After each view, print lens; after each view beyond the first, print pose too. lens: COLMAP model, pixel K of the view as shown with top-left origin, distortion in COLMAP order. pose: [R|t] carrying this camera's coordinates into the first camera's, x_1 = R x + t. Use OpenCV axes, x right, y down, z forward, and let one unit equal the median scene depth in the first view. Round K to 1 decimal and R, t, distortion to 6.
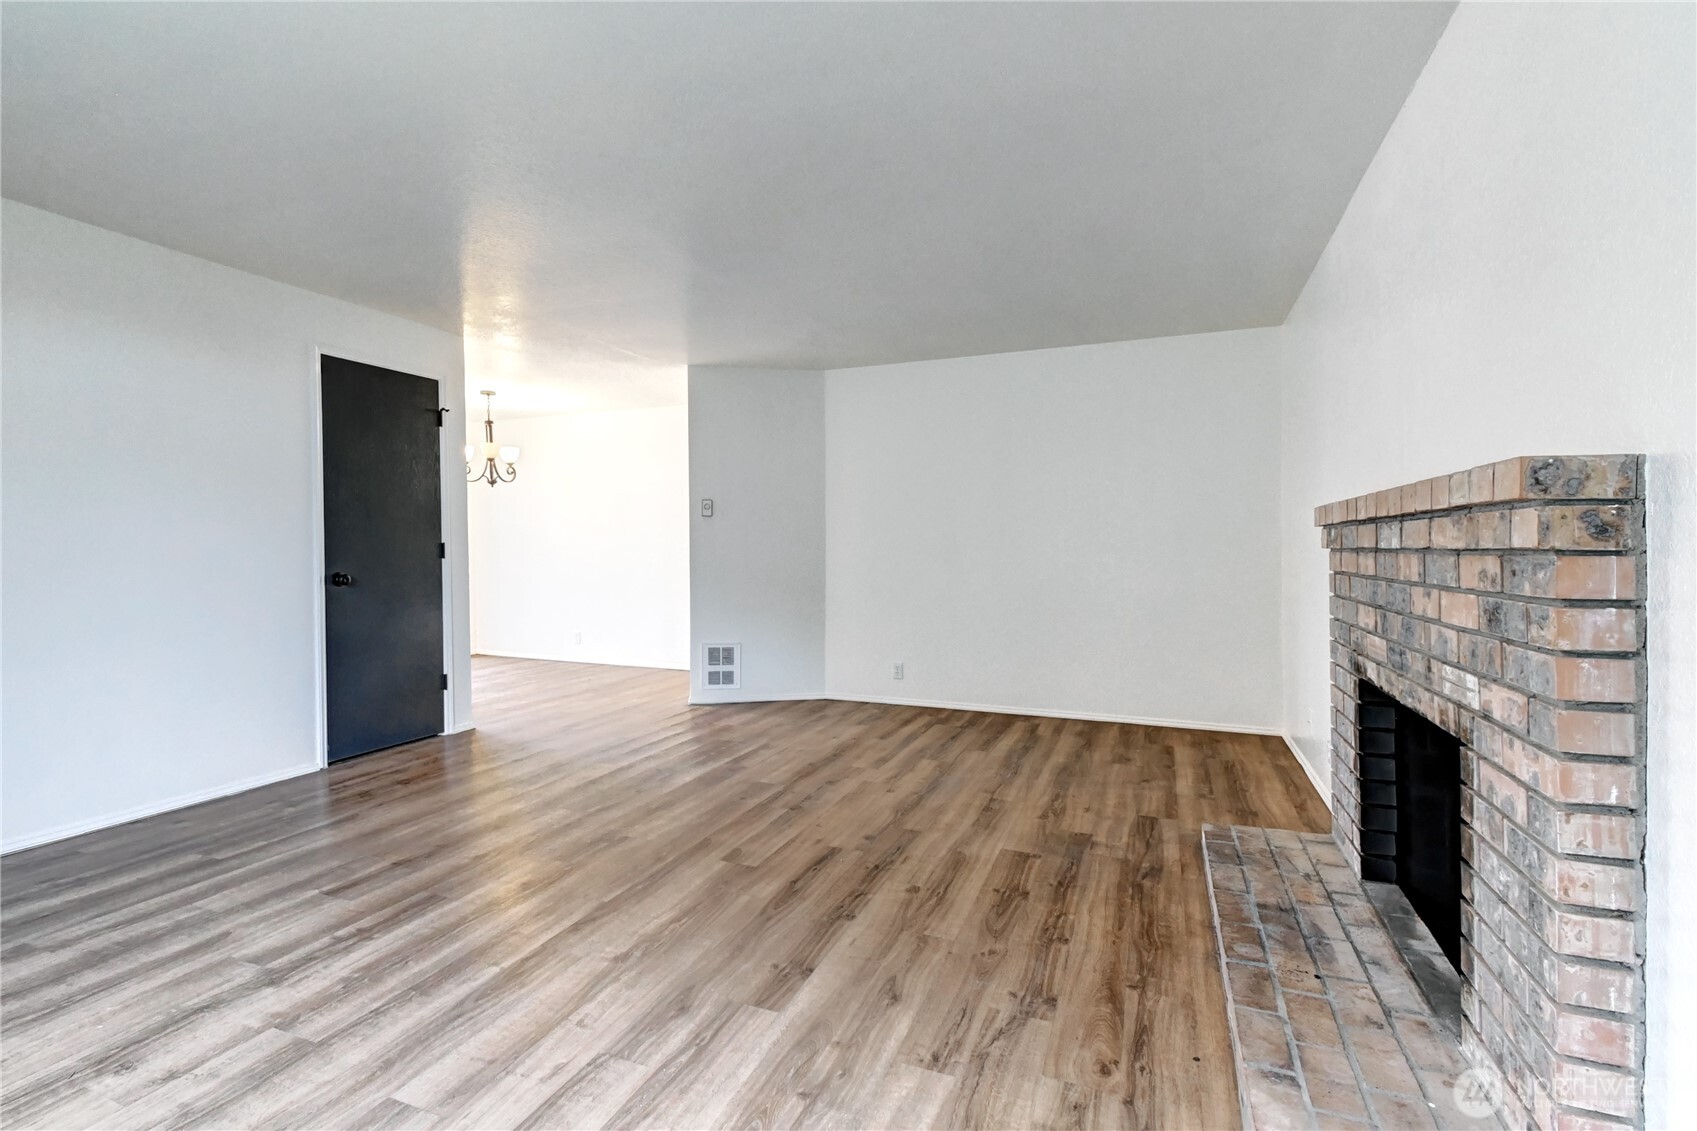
lens RADIAL K [[717.5, 0, 902.0], [0, 717.5, 547.5], [0, 0, 1]] dist [0.010226, -0.001324]
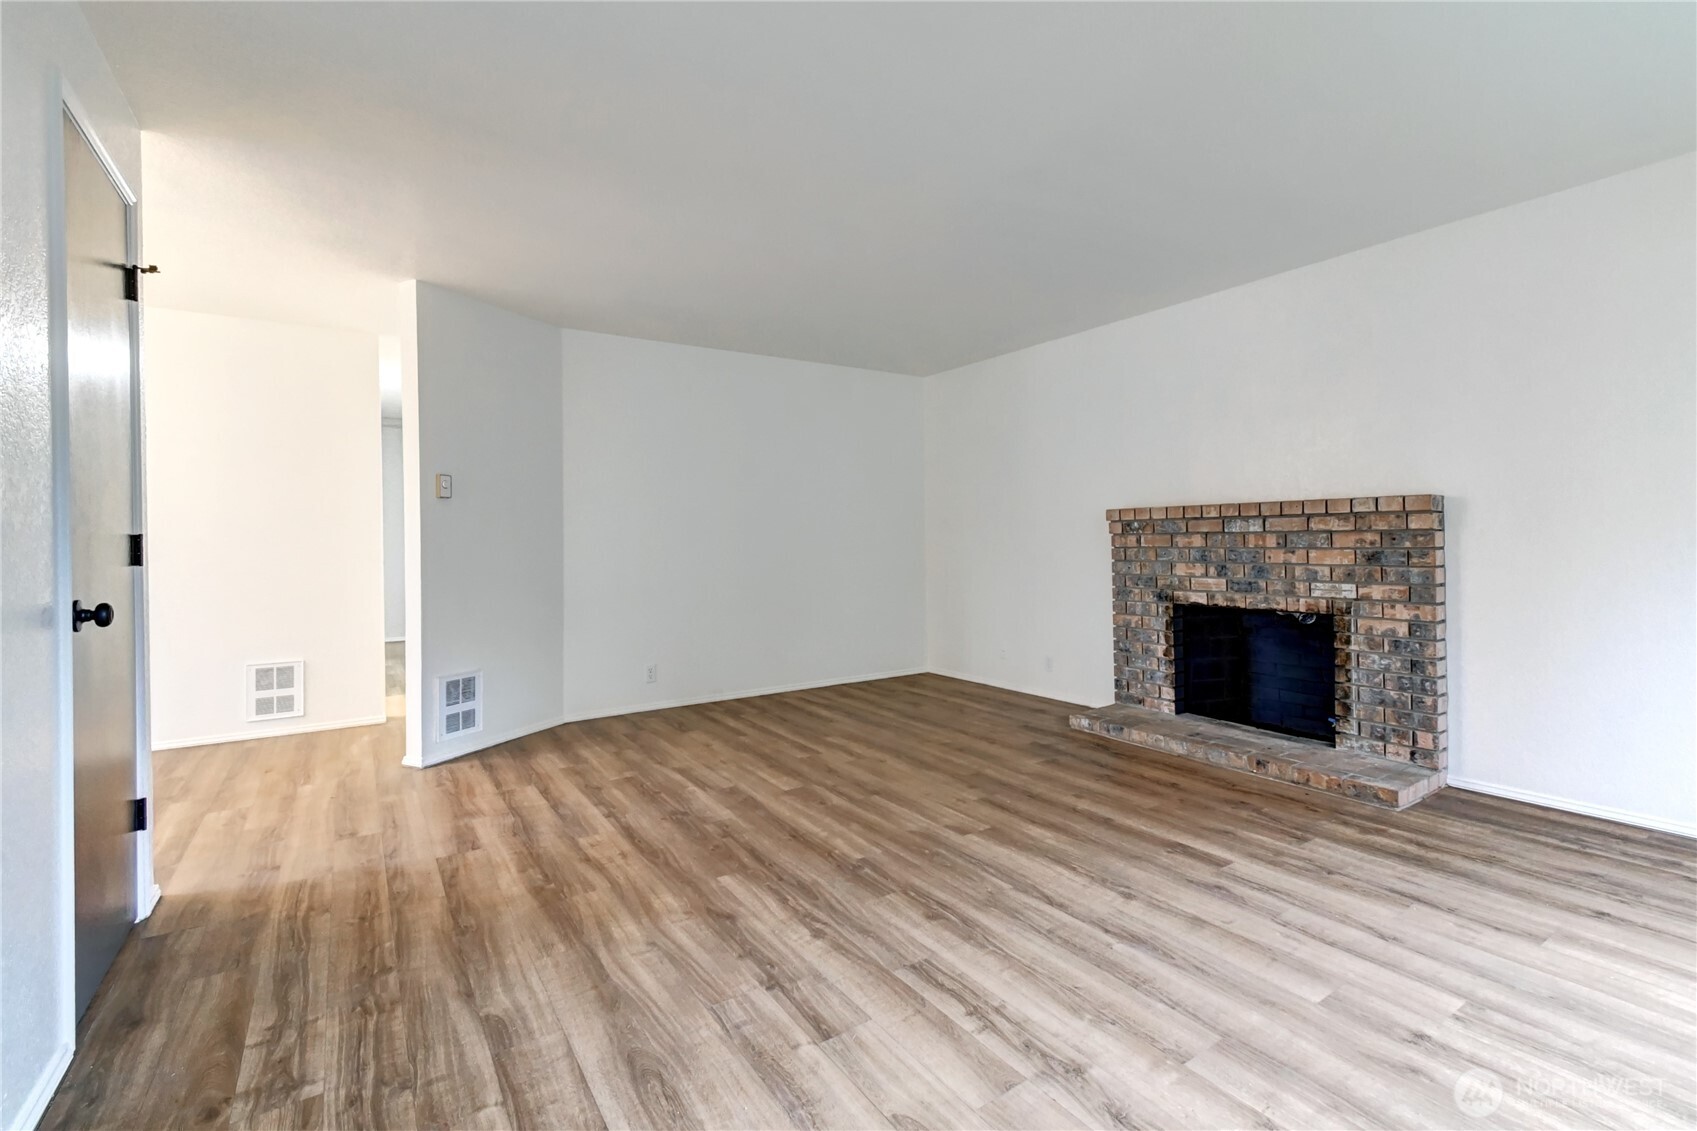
lens RADIAL K [[717.5, 0, 802.8], [0, 717.5, 539.4], [0, 0, 1]] dist [0.010226, -0.001324]
pose [[0.616905, -0.006403, 0.787011, -1.231518], [0.011746, 0.999930, -0.001072, -0.001393], [-0.786950, 0.009906, 0.616938, 0.531824]]
